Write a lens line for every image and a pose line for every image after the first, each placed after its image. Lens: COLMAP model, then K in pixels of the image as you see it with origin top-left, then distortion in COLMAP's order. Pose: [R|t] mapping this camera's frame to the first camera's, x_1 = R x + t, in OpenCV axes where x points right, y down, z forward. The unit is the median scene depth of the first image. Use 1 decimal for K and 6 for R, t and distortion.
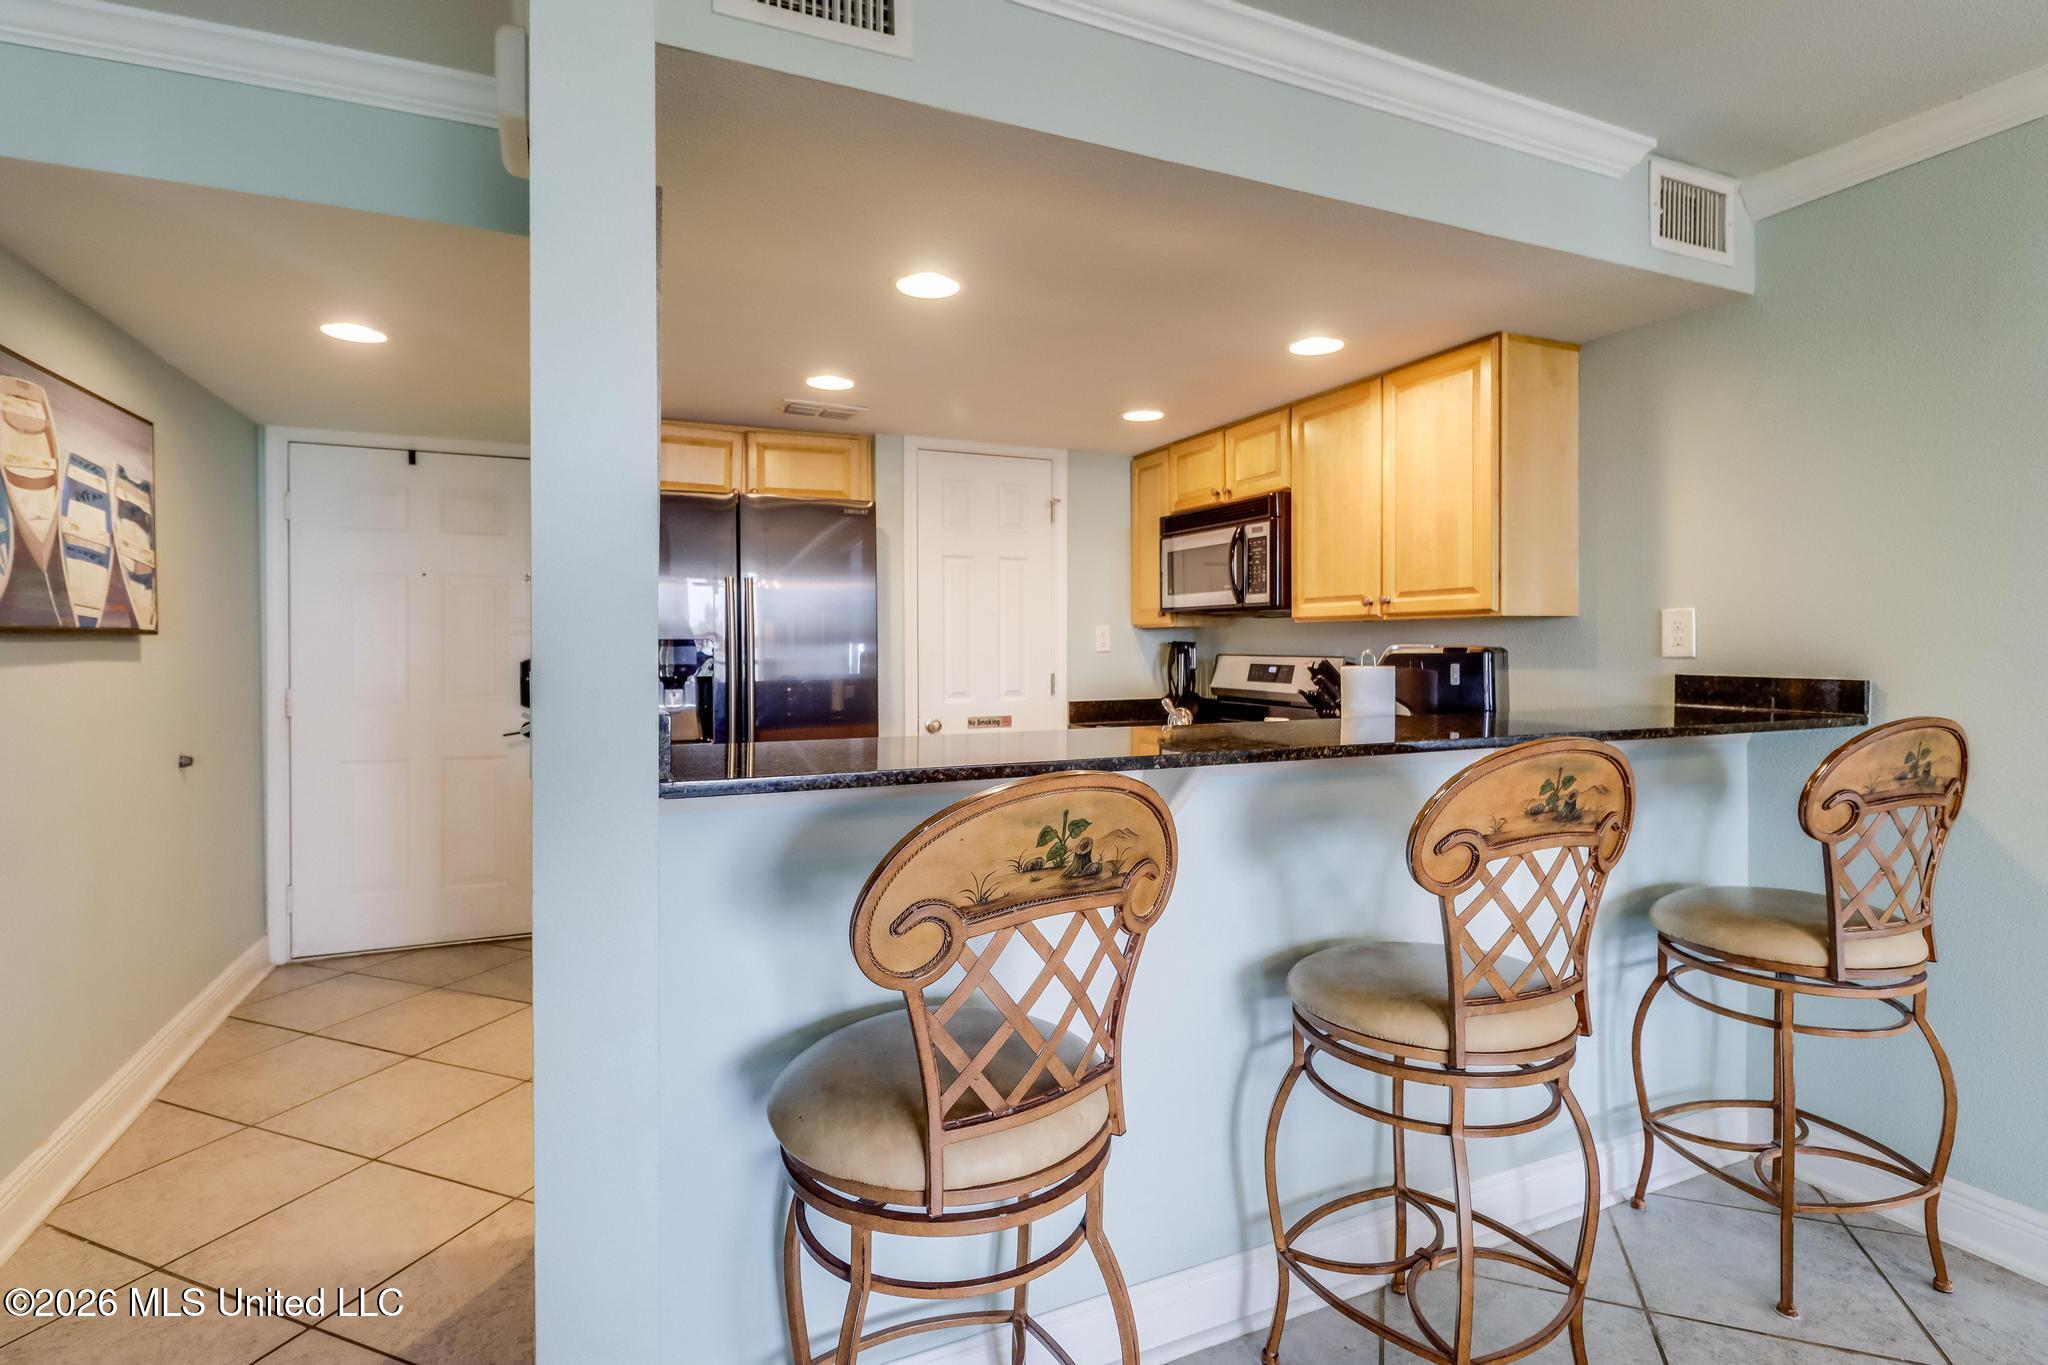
lens RADIAL K [[1000.3, 0, 1022.7], [0, 1000.3, 619.7], [0, 0, 1]] dist [0.001854, 0.000261]
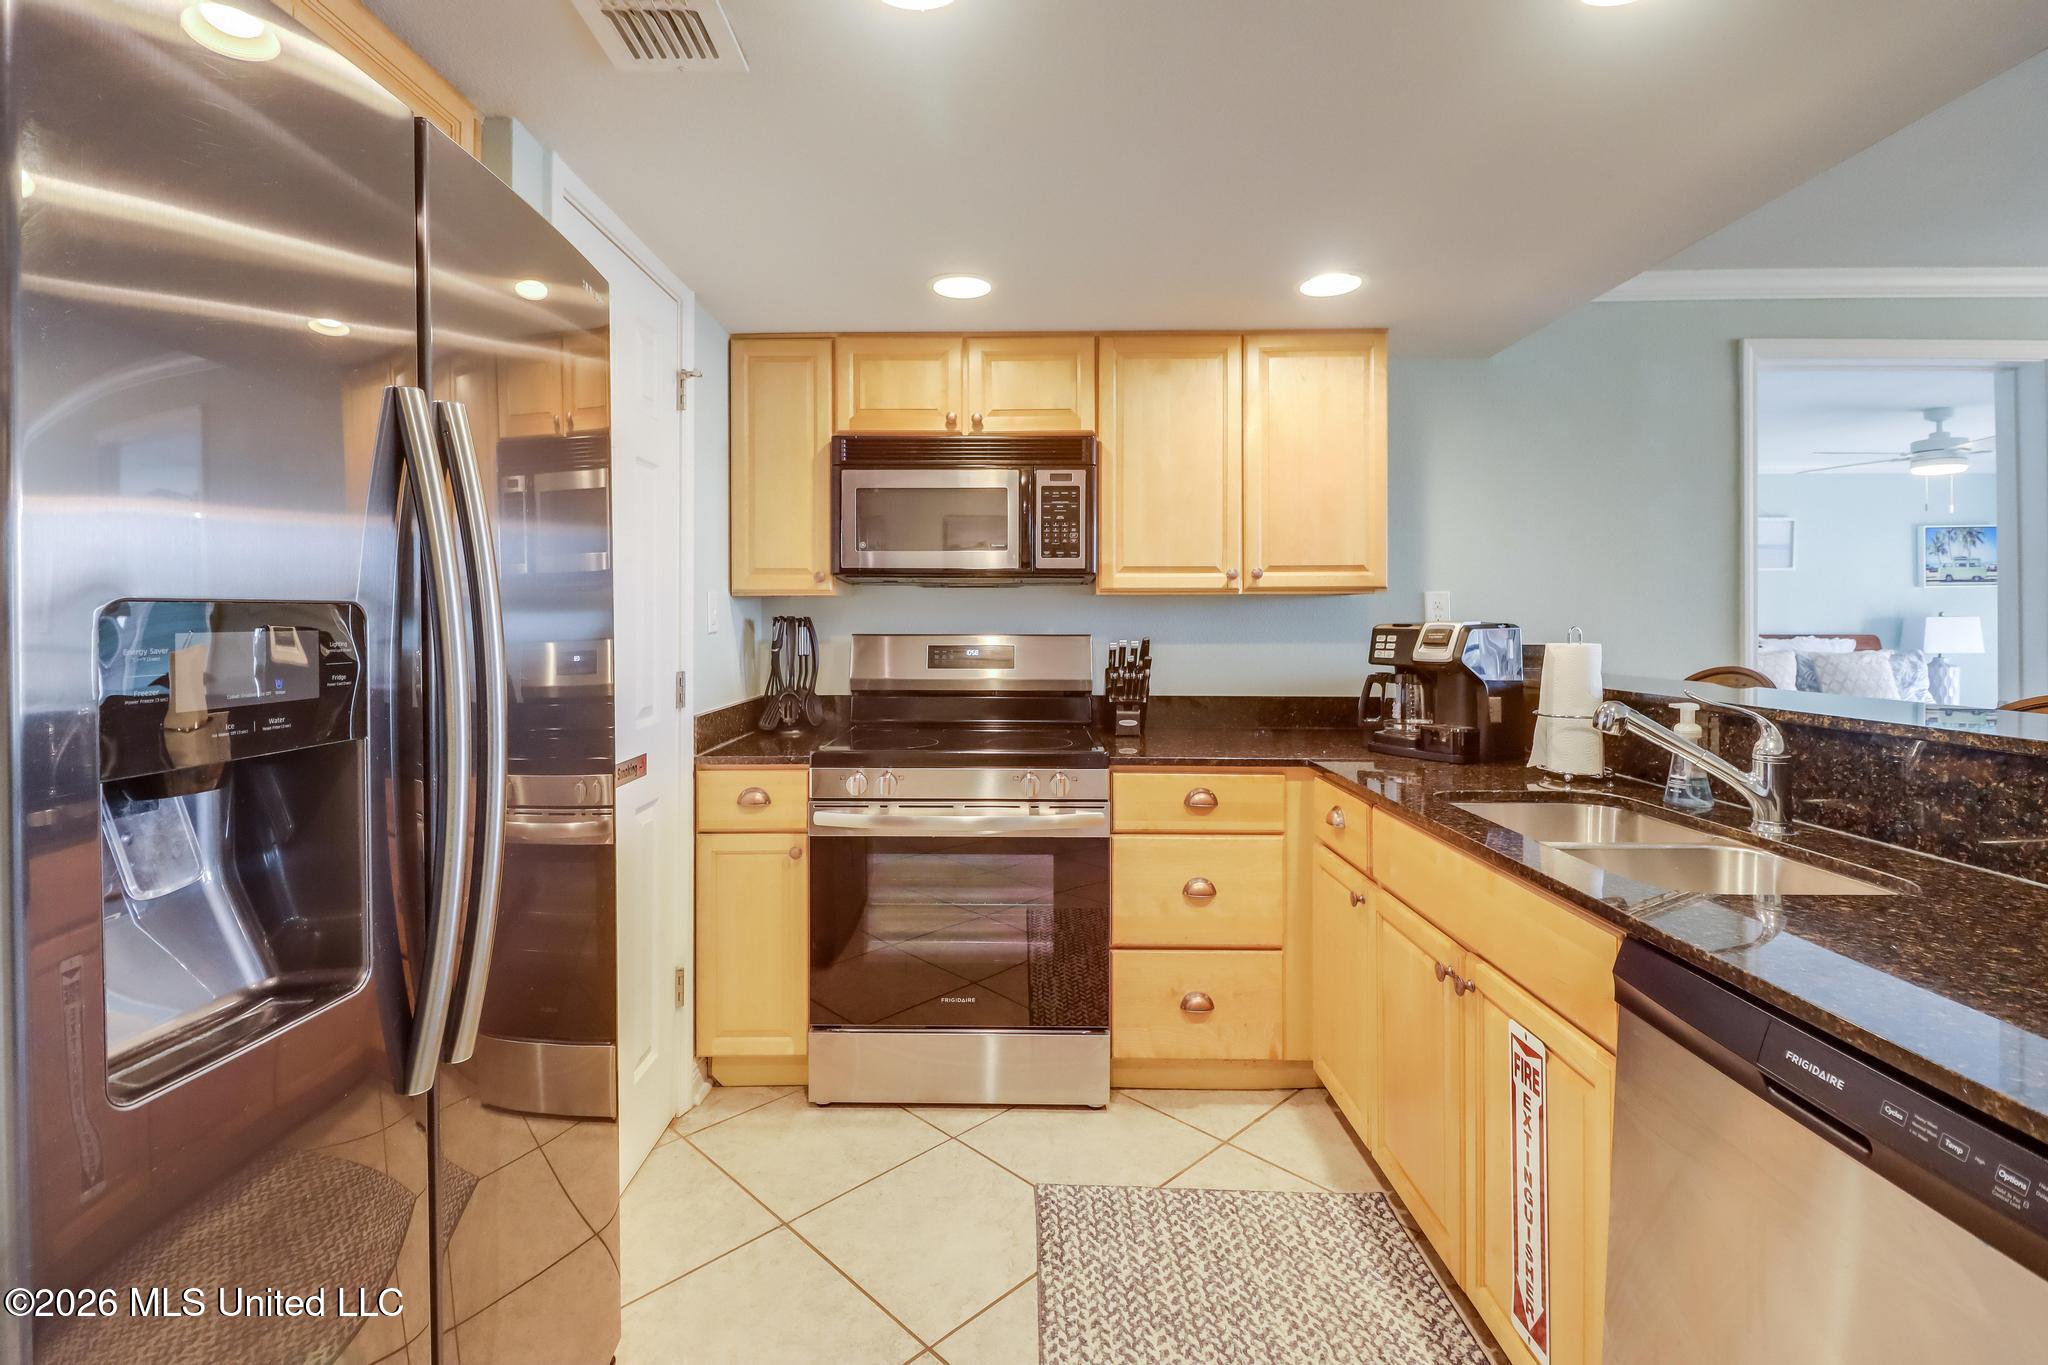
lens RADIAL K [[945.6, 0, 1026.8], [0, 945.6, 622.7], [0, 0, 1]] dist [0.021446, -0.014242]
pose [[0.421102, 0.007248, 0.906984, -0.471323], [-0.021749, 0.999761, 0.002109, 0.025935], [-0.906753, -0.020614, 0.421159, 0.708489]]
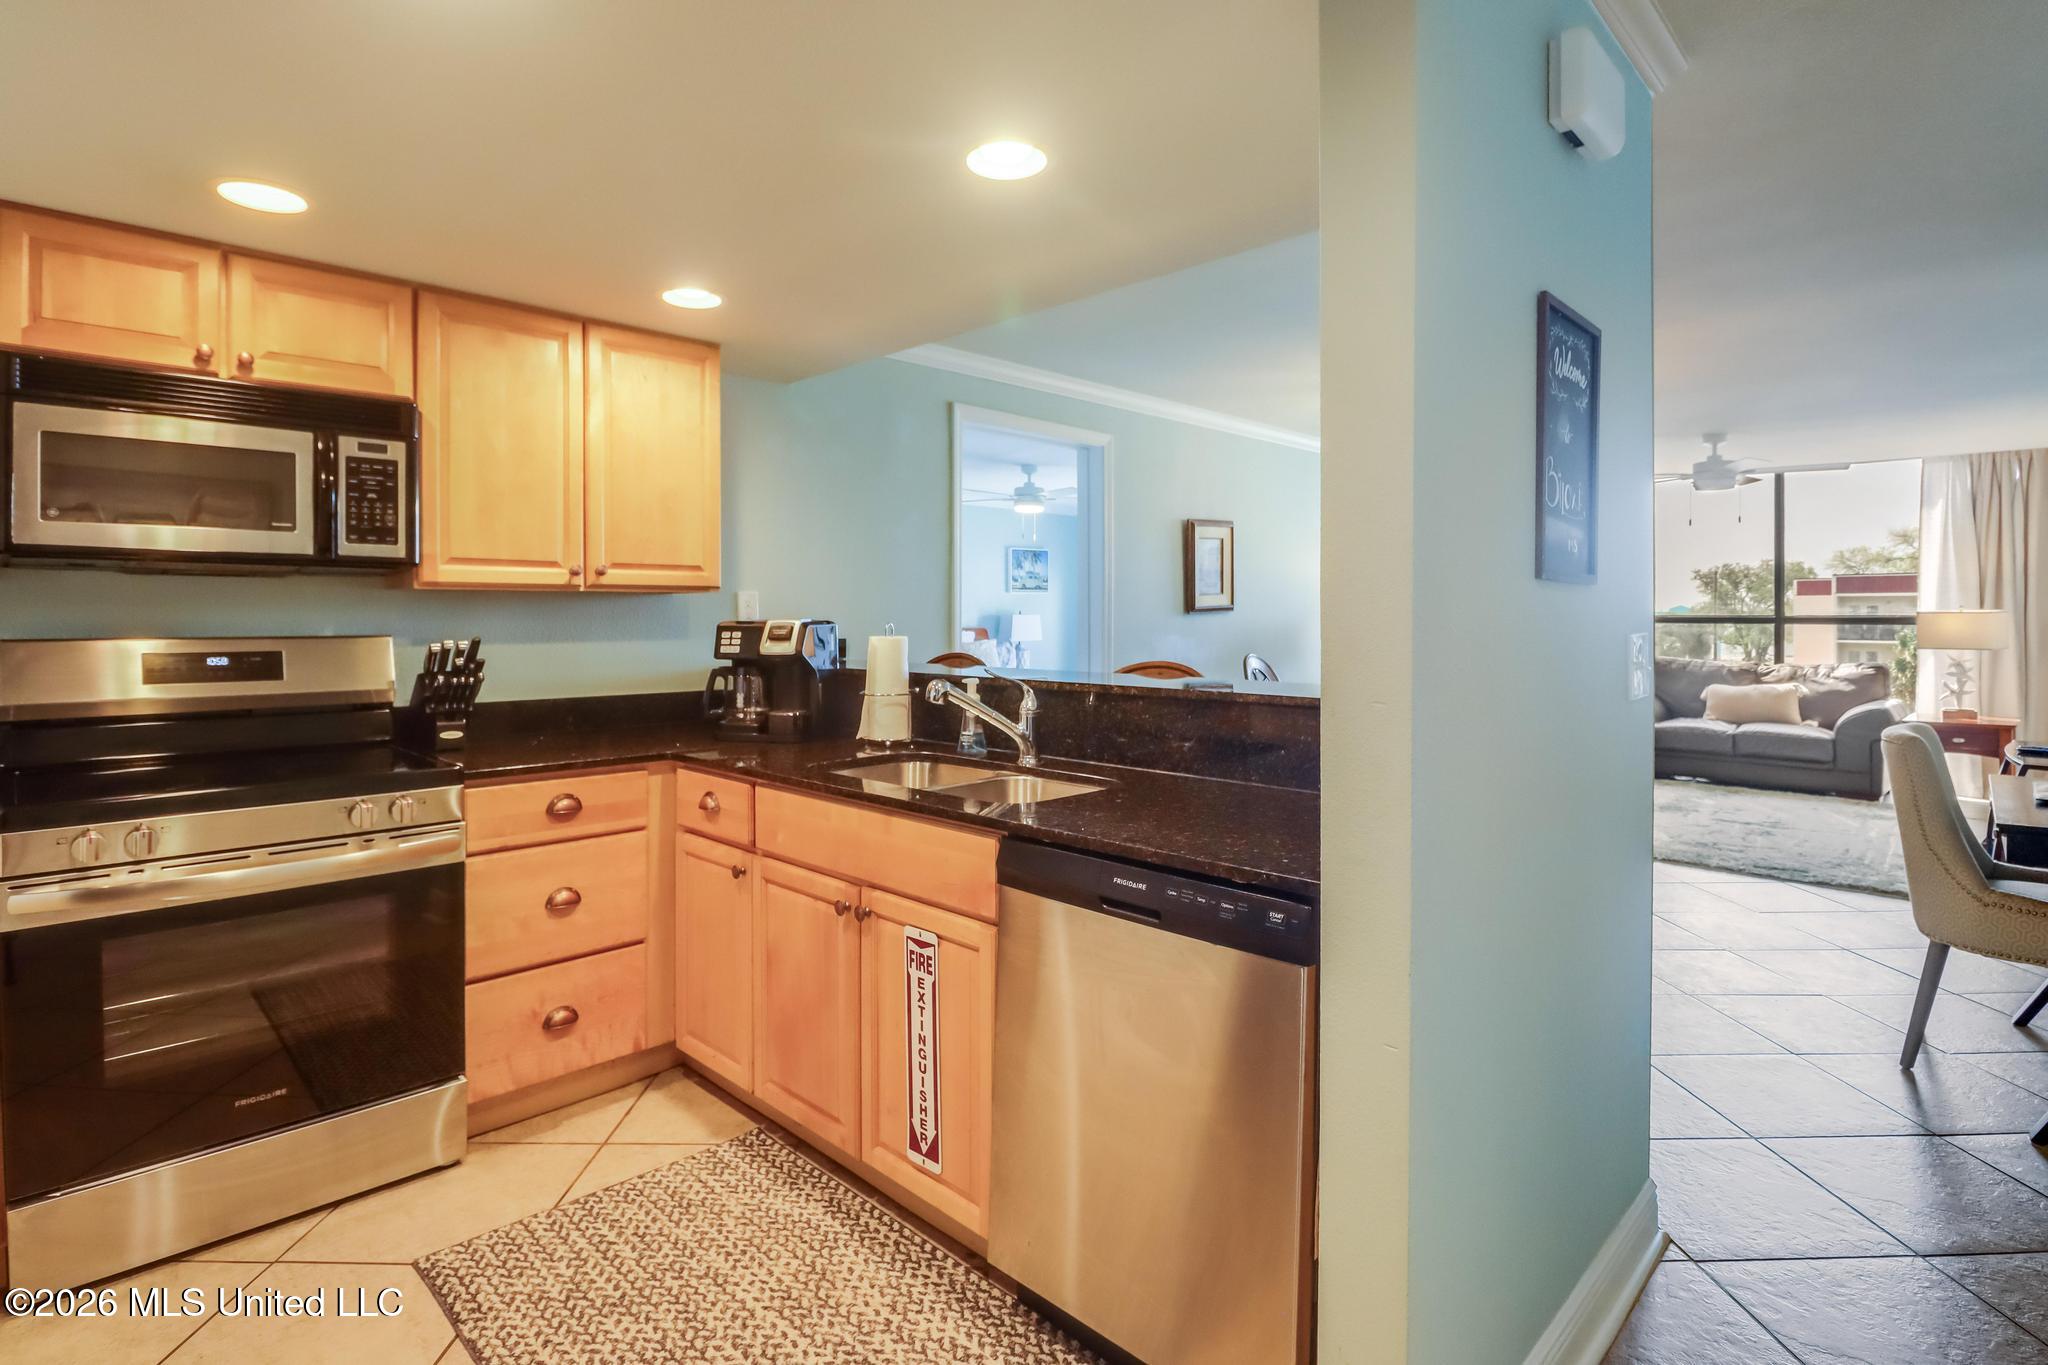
lens RADIAL K [[1015.2, 0, 1019.6], [0, 1015.2, 634.9], [0, 0, 1]] dist [-0.001693, -0.001446]
pose [[-0.361588, -0.006353, 0.932316, -0.567620], [-0.013222, 0.999911, 0.001685, 0.029160], [-0.932244, -0.011718, -0.361640, 0.847045]]
